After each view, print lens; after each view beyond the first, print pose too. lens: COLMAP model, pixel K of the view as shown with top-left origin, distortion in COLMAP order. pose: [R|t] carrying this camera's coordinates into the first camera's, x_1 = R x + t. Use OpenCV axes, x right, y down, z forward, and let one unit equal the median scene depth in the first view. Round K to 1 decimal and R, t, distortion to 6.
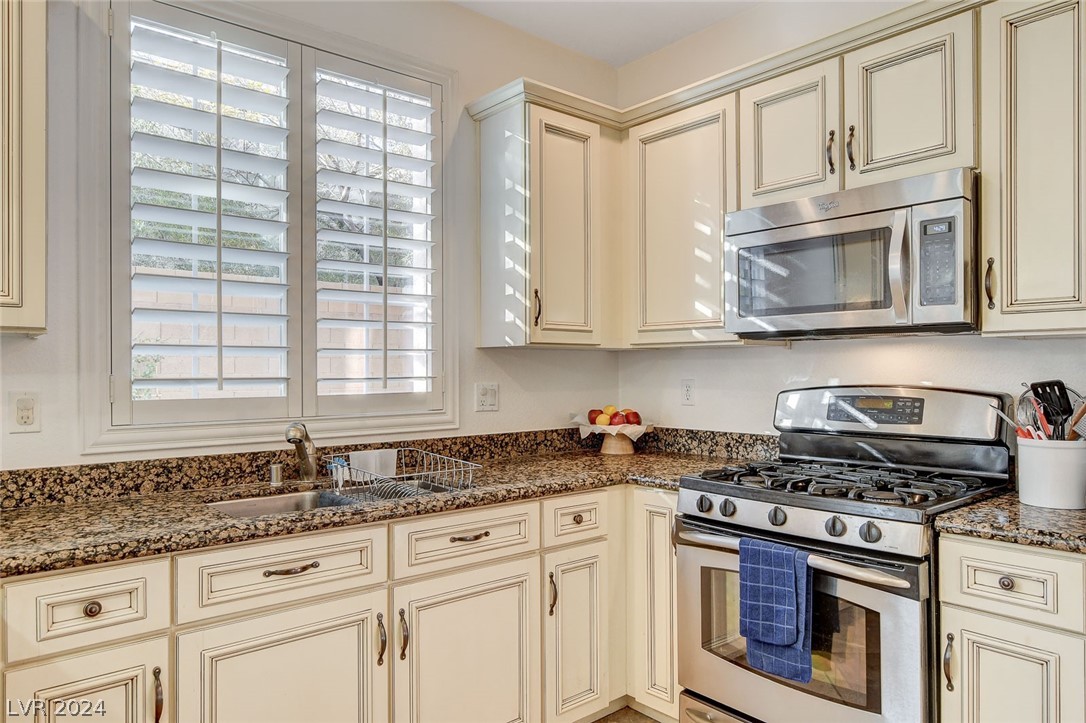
lens RADIAL K [[716.0, 0, 543.0], [0, 716.0, 361.5], [0, 0, 1]] dist [0.000493, 0.002759]
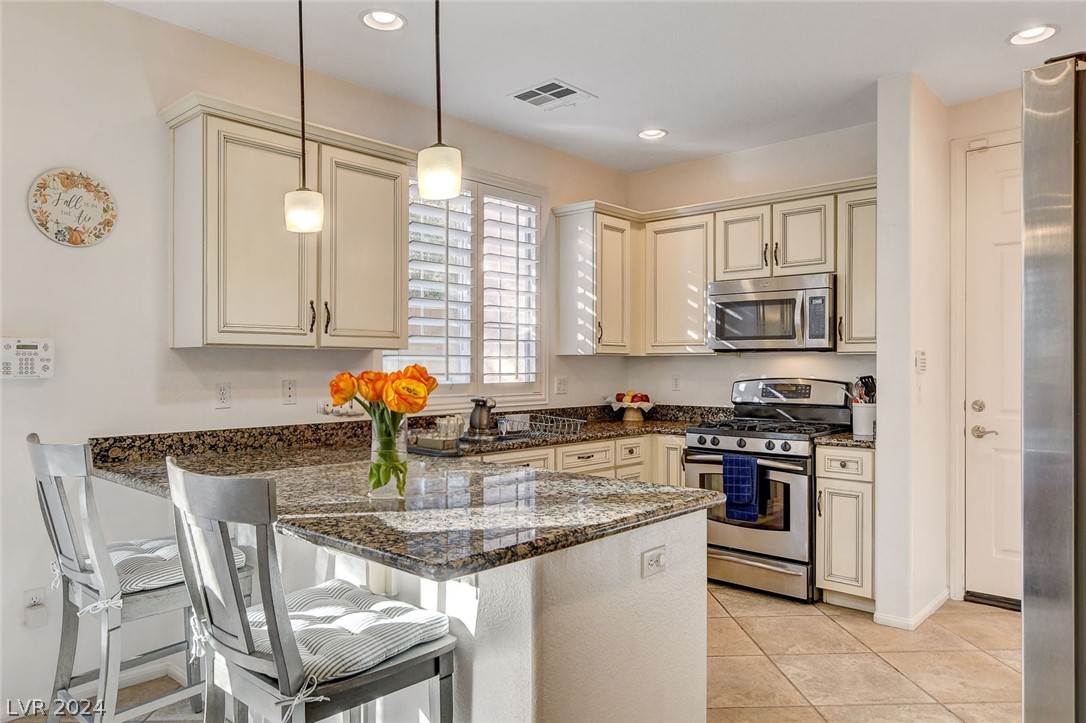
lens RADIAL K [[749.4, 0, 543.0], [0, 749.4, 361.5], [0, 0, 1]] dist [-0.005771, -0.001759]
pose [[0.990750, 0.005419, 0.135592, -0.444637], [-0.006298, 0.999962, 0.006052, -0.018530], [-0.135554, -0.006850, 0.990746, -0.875521]]
